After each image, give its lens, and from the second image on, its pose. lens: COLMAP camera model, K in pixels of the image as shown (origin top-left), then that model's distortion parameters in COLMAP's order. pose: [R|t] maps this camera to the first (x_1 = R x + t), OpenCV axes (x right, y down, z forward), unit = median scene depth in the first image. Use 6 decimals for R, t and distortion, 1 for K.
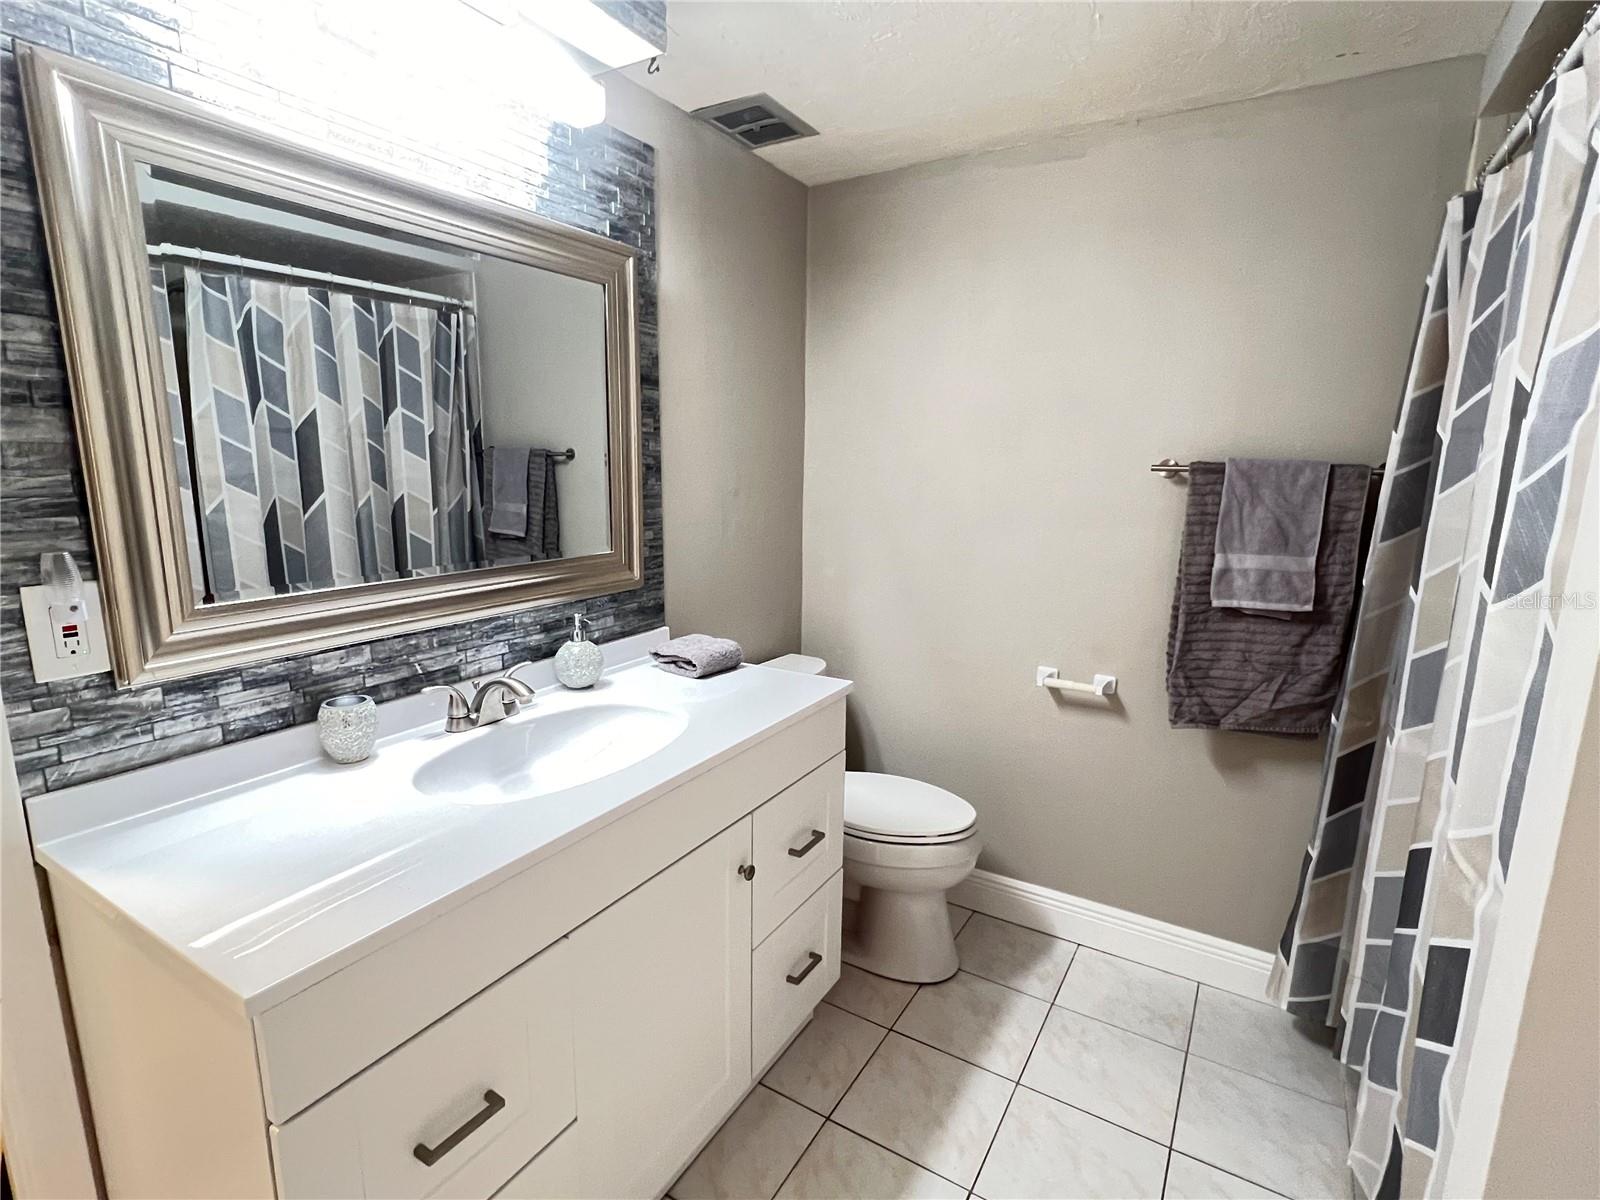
lens RADIAL K [[777.1, 0, 800.3], [0, 777.1, 607.0], [0, 0, 1]] dist [0.000552, -0.001153]
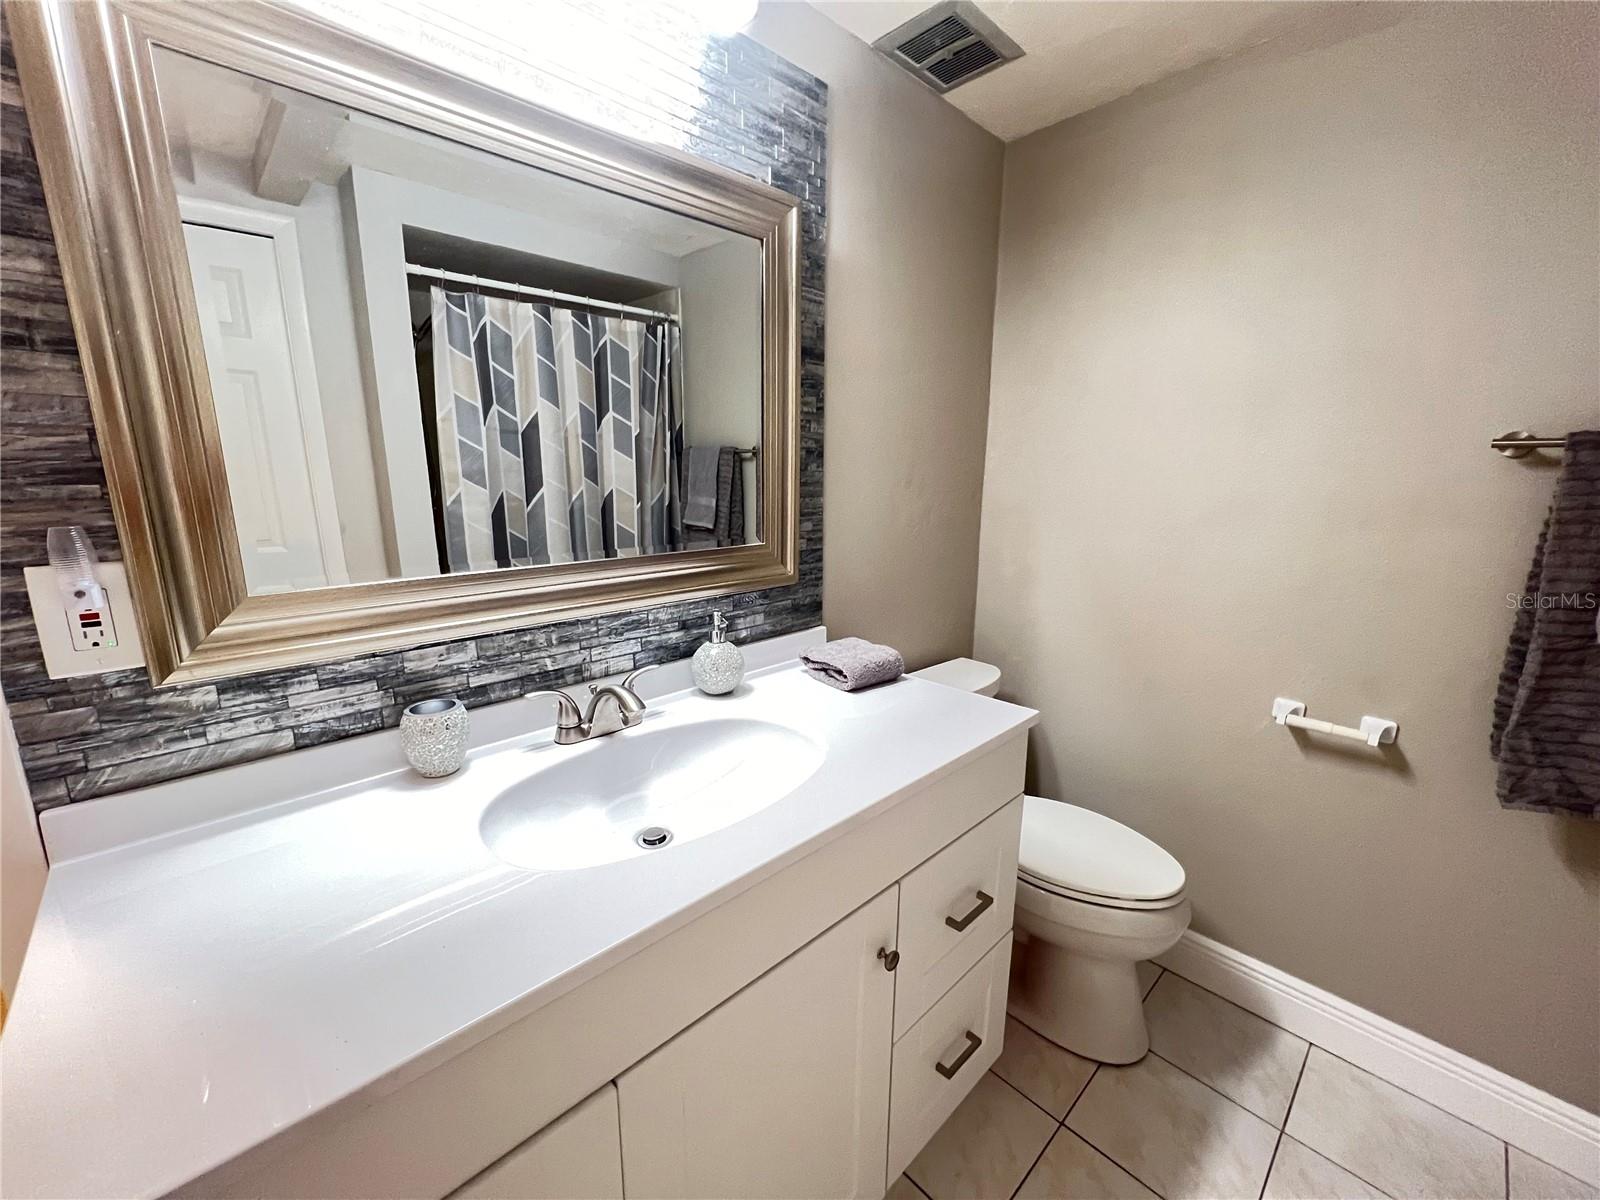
lens RADIAL K [[633.8, 0, 797.0], [0, 633.8, 603.8], [0, 0, 1]] dist [-0.000804, -0.000984]
pose [[0.963417, 0.046722, -0.263901, -0.004906], [-0.042156, 0.998848, 0.022941, -0.018489], [0.264669, -0.010976, 0.964277, 0.281130]]
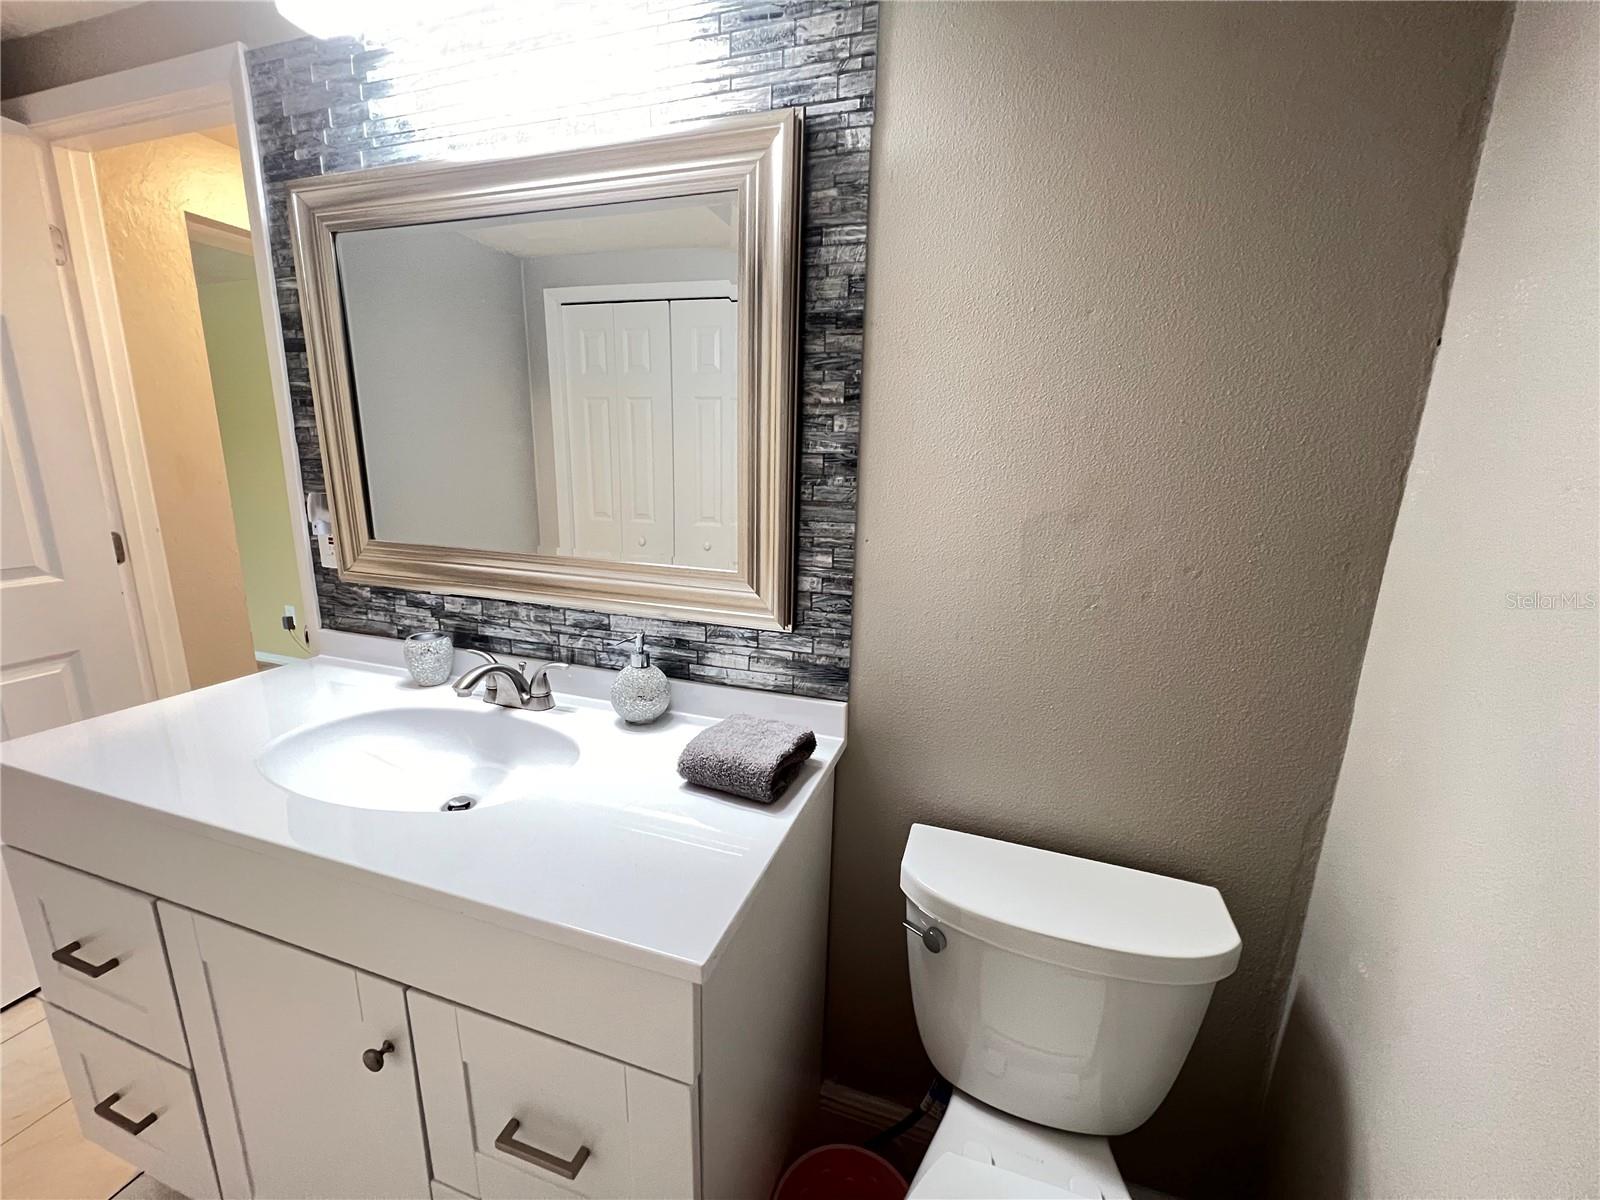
lens RADIAL K [[633.8, 0, 807.7], [0, 633.8, 603.7], [0, 0, 1]] dist [-0.000804, -0.000984]
pose [[0.223708, 0.203783, -0.953114, 0.334347], [-0.209437, 0.965105, 0.157190, -0.142695], [0.951888, 0.164453, 0.258581, 0.868878]]
